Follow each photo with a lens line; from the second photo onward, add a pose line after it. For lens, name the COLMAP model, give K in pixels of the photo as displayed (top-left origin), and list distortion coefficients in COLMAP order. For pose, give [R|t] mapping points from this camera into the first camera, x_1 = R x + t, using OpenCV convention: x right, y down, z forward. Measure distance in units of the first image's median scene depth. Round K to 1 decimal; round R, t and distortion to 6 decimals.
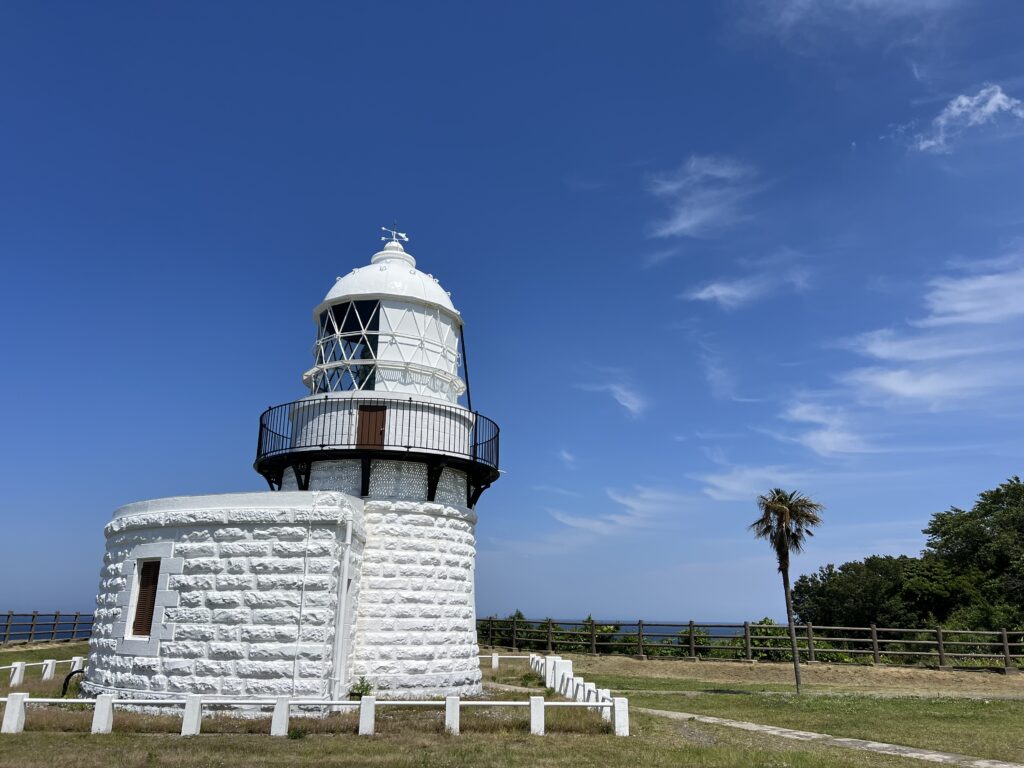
lens RADIAL K [[770.6, 0, 512.0], [0, 770.6, 380.8], [0, 0, 1]] dist [0.054104, -0.041952]
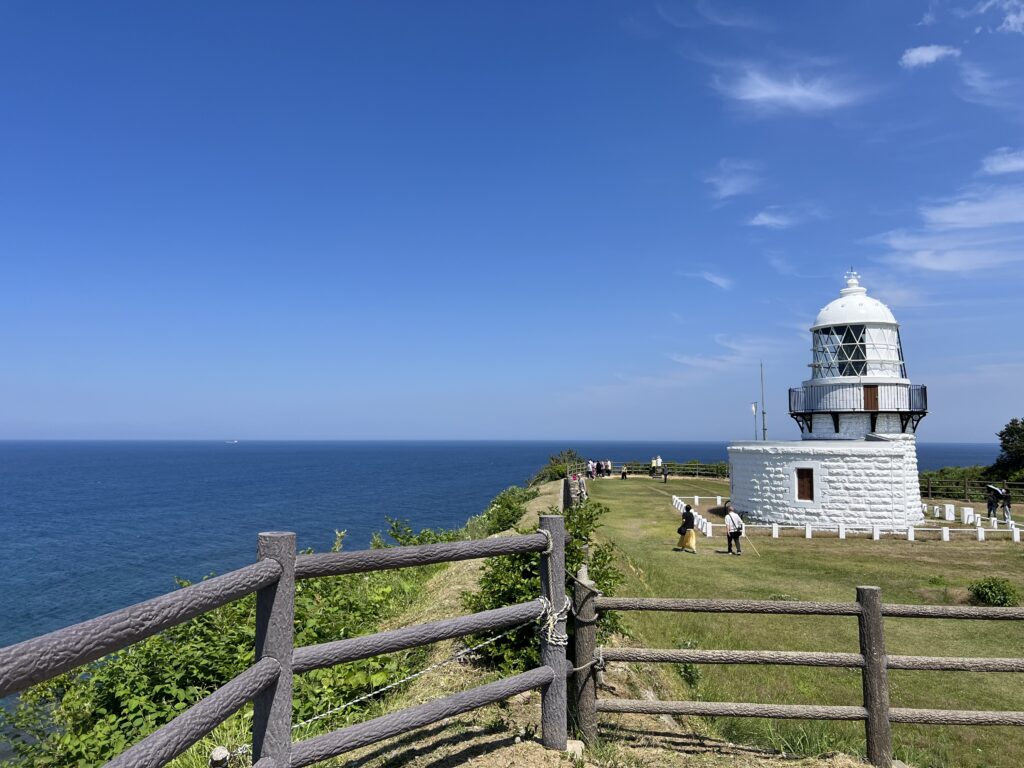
lens RADIAL K [[770.6, 0, 518.4], [0, 770.6, 385.4], [0, 0, 1]] dist [0.054104, -0.041952]
pose [[0.988949, -0.023308, -0.146414, -0.999941], [0.055869, 0.973350, 0.222413, -0.587075], [0.137328, -0.228135, 0.963896, -1.313741]]
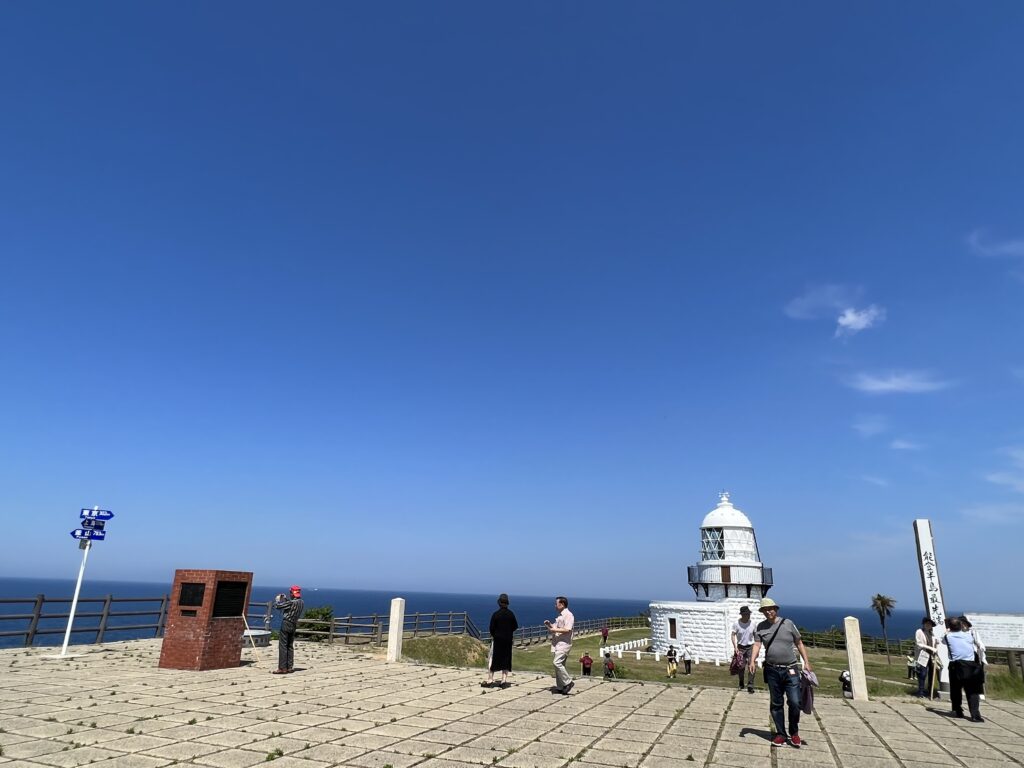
lens RADIAL K [[615.3, 0, 533.7], [0, 615.3, 380.0], [0, 0, 1]] dist [0.007780, -0.011542]
pose [[0.895093, -0.132816, -0.425639, 0.378937], [0.113539, 0.991031, -0.070475, -0.824598], [0.431182, 0.014755, 0.902145, -2.114441]]
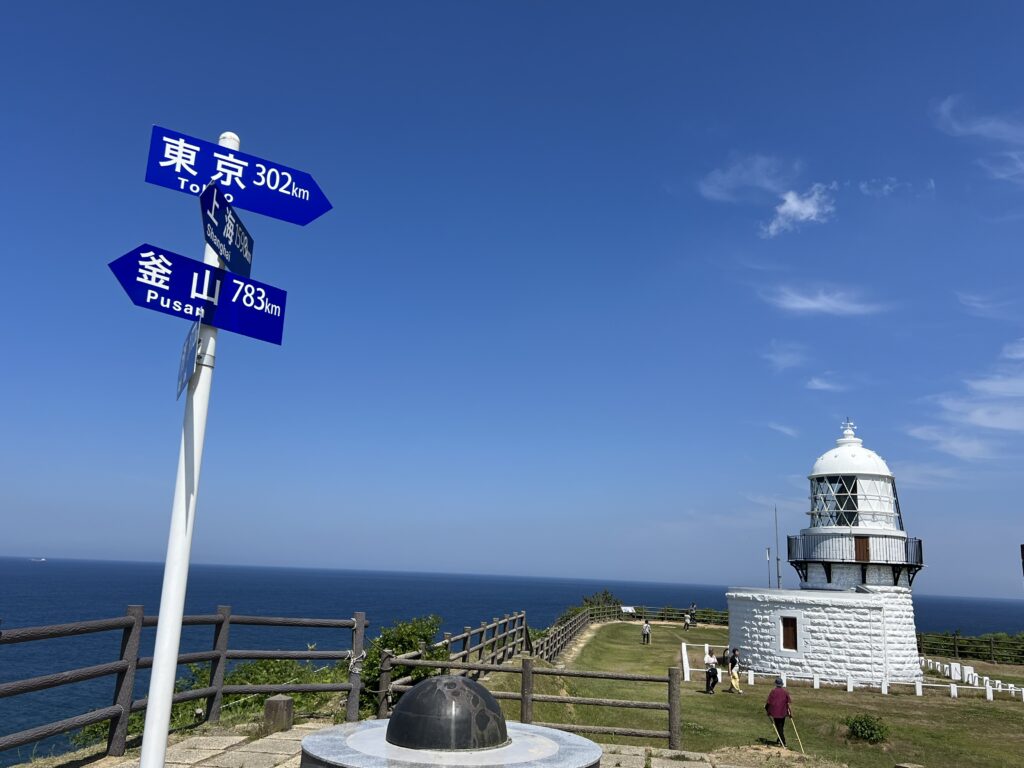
lens RADIAL K [[884.3, 0, 513.8], [0, 884.3, 384.7], [0, 0, 1]] dist [0.020481, -0.007596]
pose [[0.975042, -0.020926, -0.221032, -0.696176], [0.039003, 0.996211, 0.077738, -0.731319], [0.218568, -0.084419, 0.972163, -1.772154]]
